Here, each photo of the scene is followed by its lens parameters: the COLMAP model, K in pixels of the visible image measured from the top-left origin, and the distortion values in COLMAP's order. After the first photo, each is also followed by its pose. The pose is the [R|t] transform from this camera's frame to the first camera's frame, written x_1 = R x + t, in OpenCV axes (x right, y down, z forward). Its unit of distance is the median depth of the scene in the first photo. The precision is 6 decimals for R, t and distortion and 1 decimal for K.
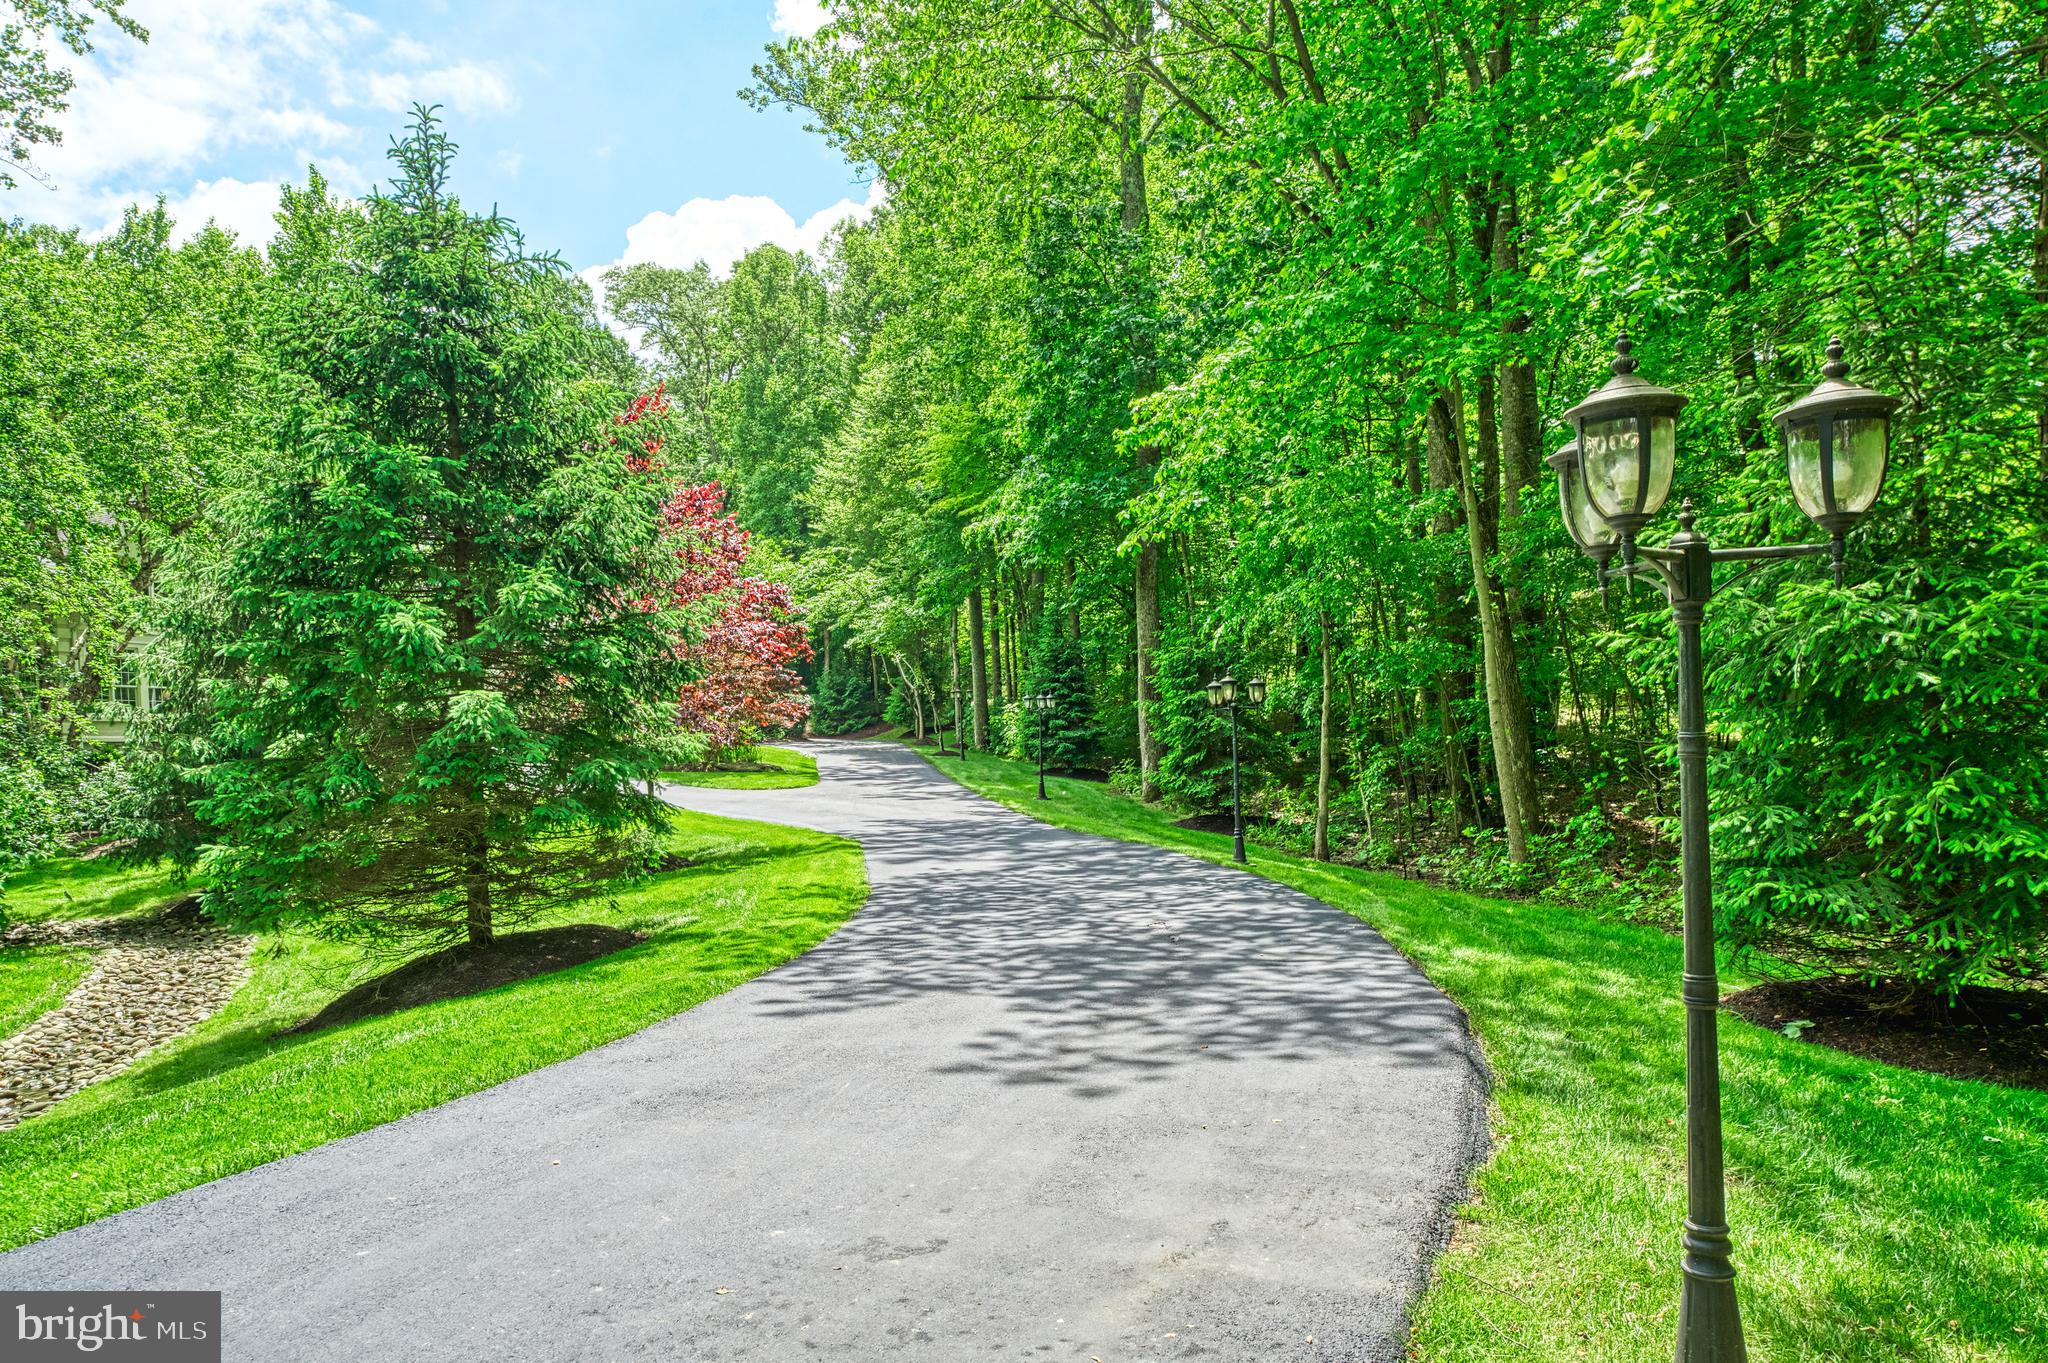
lens RADIAL K [[1416.3, 0, 1023.4], [0, 1416.3, 680.5], [0, 0, 1]] dist [-0.000254, -0.000011]
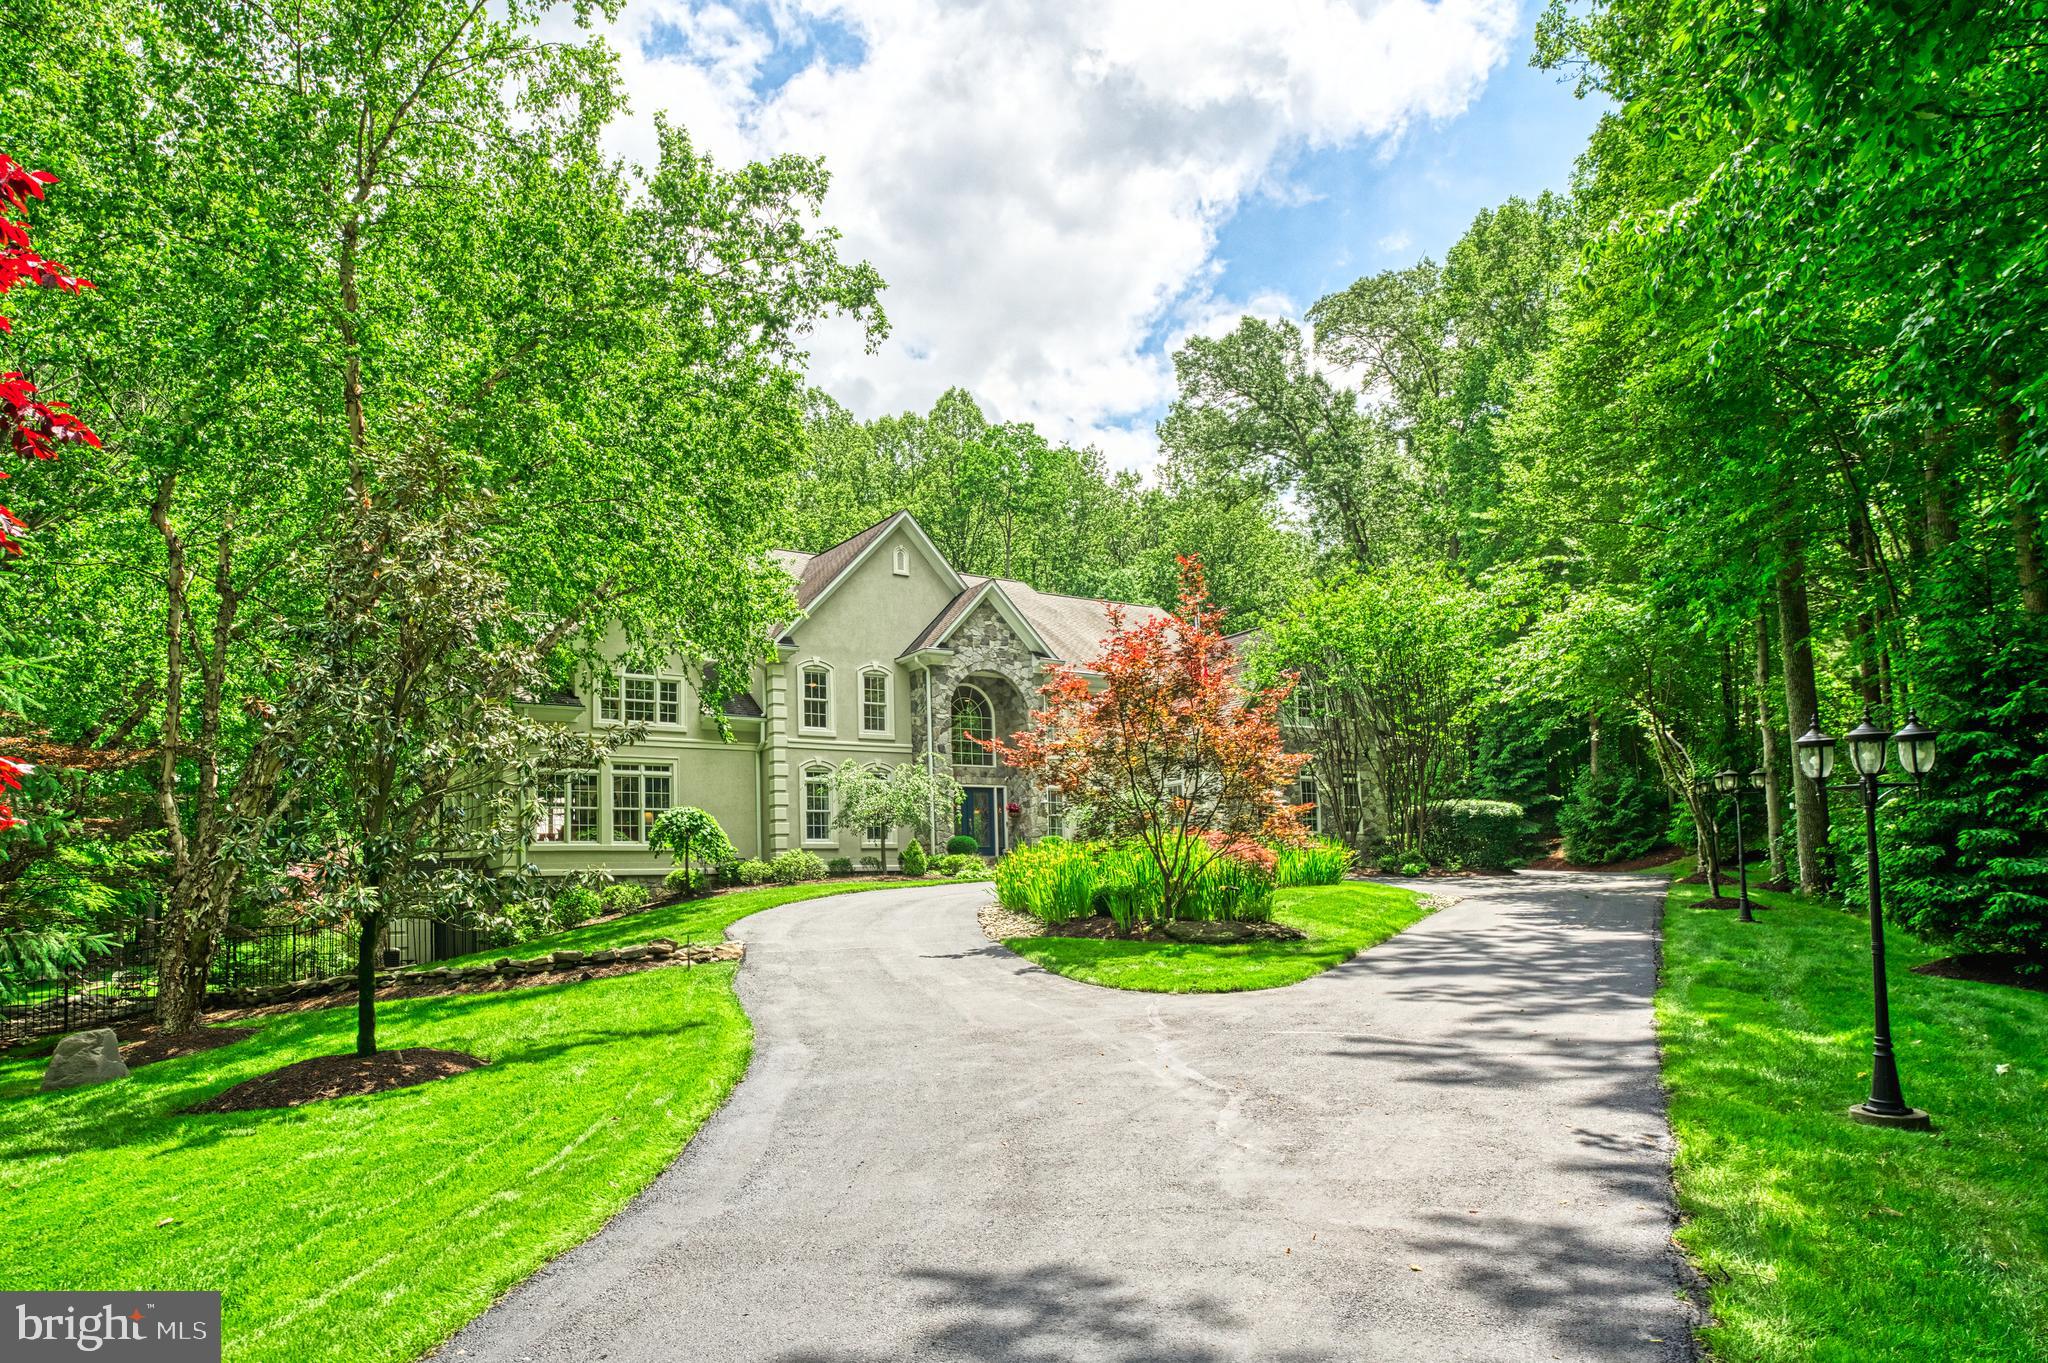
lens RADIAL K [[1374.4, 0, 1025.2], [0, 1374.4, 693.5], [0, 0, 1]] dist [0.002656, 0.001173]
pose [[0.819072, -0.070841, -0.569301, 0.020272], [0.022114, 0.995508, -0.092060, 0.015953], [0.573265, 0.062815, 0.816959, 0.435558]]
